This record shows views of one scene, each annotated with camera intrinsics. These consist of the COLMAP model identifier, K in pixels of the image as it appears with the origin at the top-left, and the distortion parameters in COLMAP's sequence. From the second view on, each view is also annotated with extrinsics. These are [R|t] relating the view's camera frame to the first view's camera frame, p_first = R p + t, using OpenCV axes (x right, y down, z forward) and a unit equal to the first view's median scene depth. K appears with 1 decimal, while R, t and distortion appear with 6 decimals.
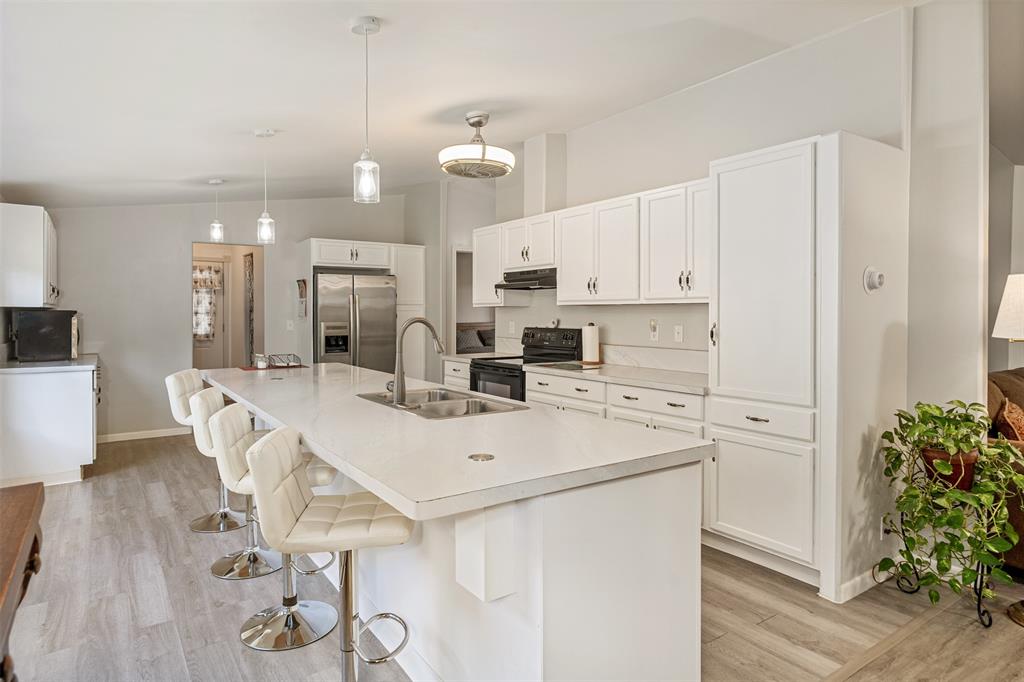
lens RADIAL K [[595.0, 0, 519.4], [0, 595.0, 313.8], [0, 0, 1]] dist [-0.008091, -0.000803]
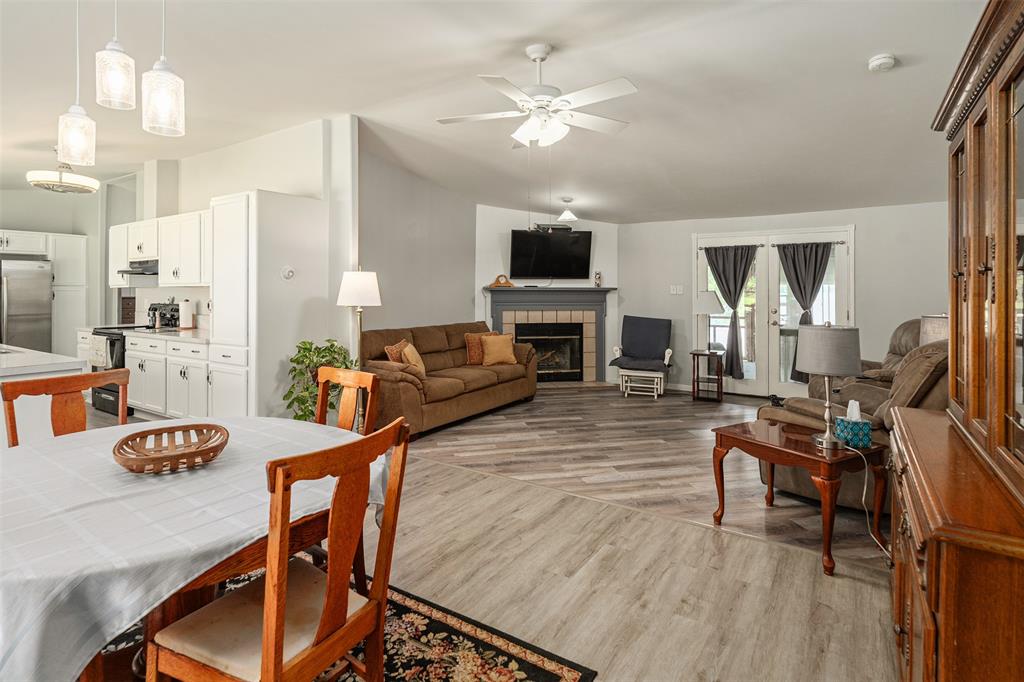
lens RADIAL K [[518.2, 0, 514.0], [0, 518.2, 289.6], [0, 0, 1]] dist [-0.004218, -0.000053]
pose [[0.931673, 0.000518, 0.363299, 0.341389], [0.001732, 0.999981, -0.005867, 0.000228], [-0.363295, 0.006095, 0.931654, -0.355237]]
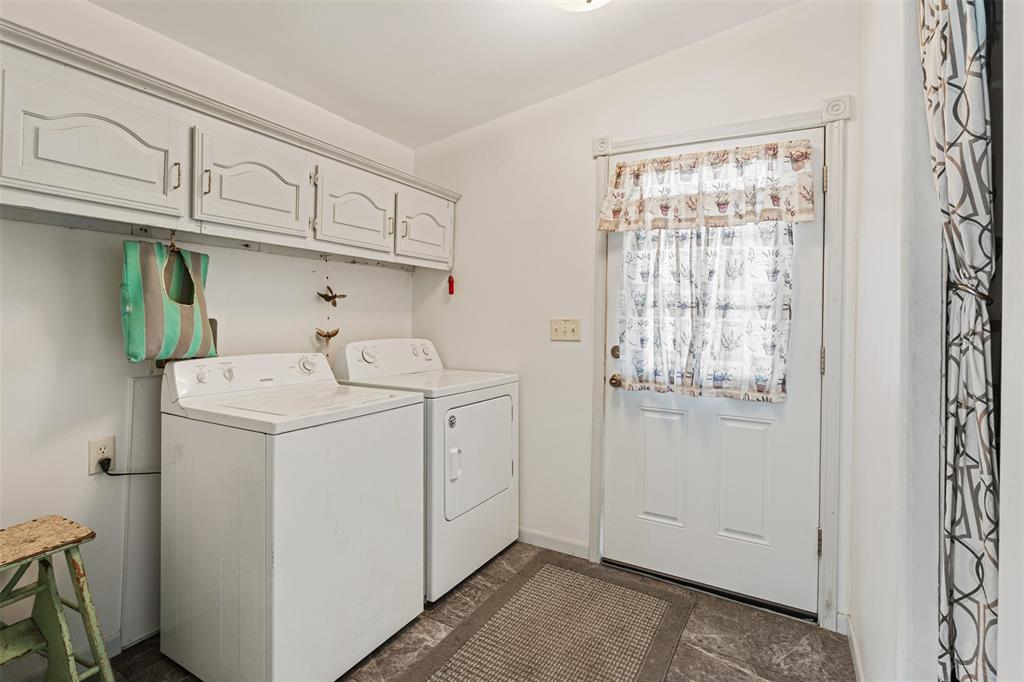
lens RADIAL K [[475.1, 0, 507.5], [0, 475.1, 310.6], [0, 0, 1]] dist [-0.001048, 0.000143]
pose [[0.408675, 0.001710, -0.912678, -0.553643], [-0.017683, 0.999825, -0.006045, 0.006192], [0.912509, 0.018609, 0.408634, 1.202850]]
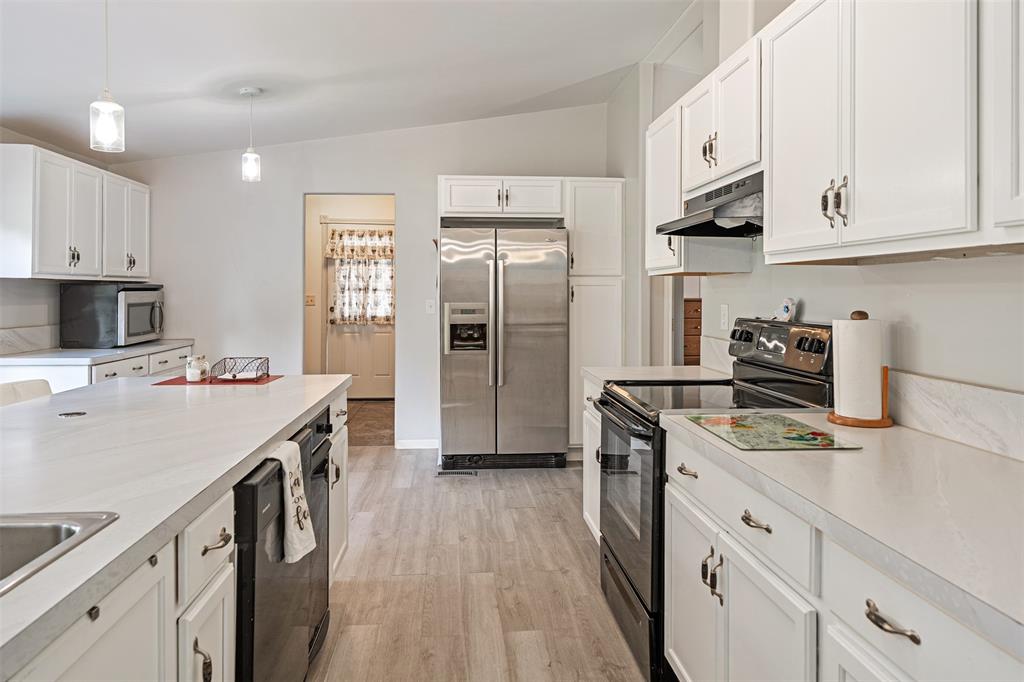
lens RADIAL K [[685.4, 0, 515.7], [0, 685.4, 291.5], [0, 0, 1]] dist [0.007919, 0.001702]
pose [[0.860403, 0.001947, -0.509611, 0.133054], [-0.004105, 0.999987, -0.003110, 0.004737], [0.509598, 0.004768, 0.860400, 0.455818]]
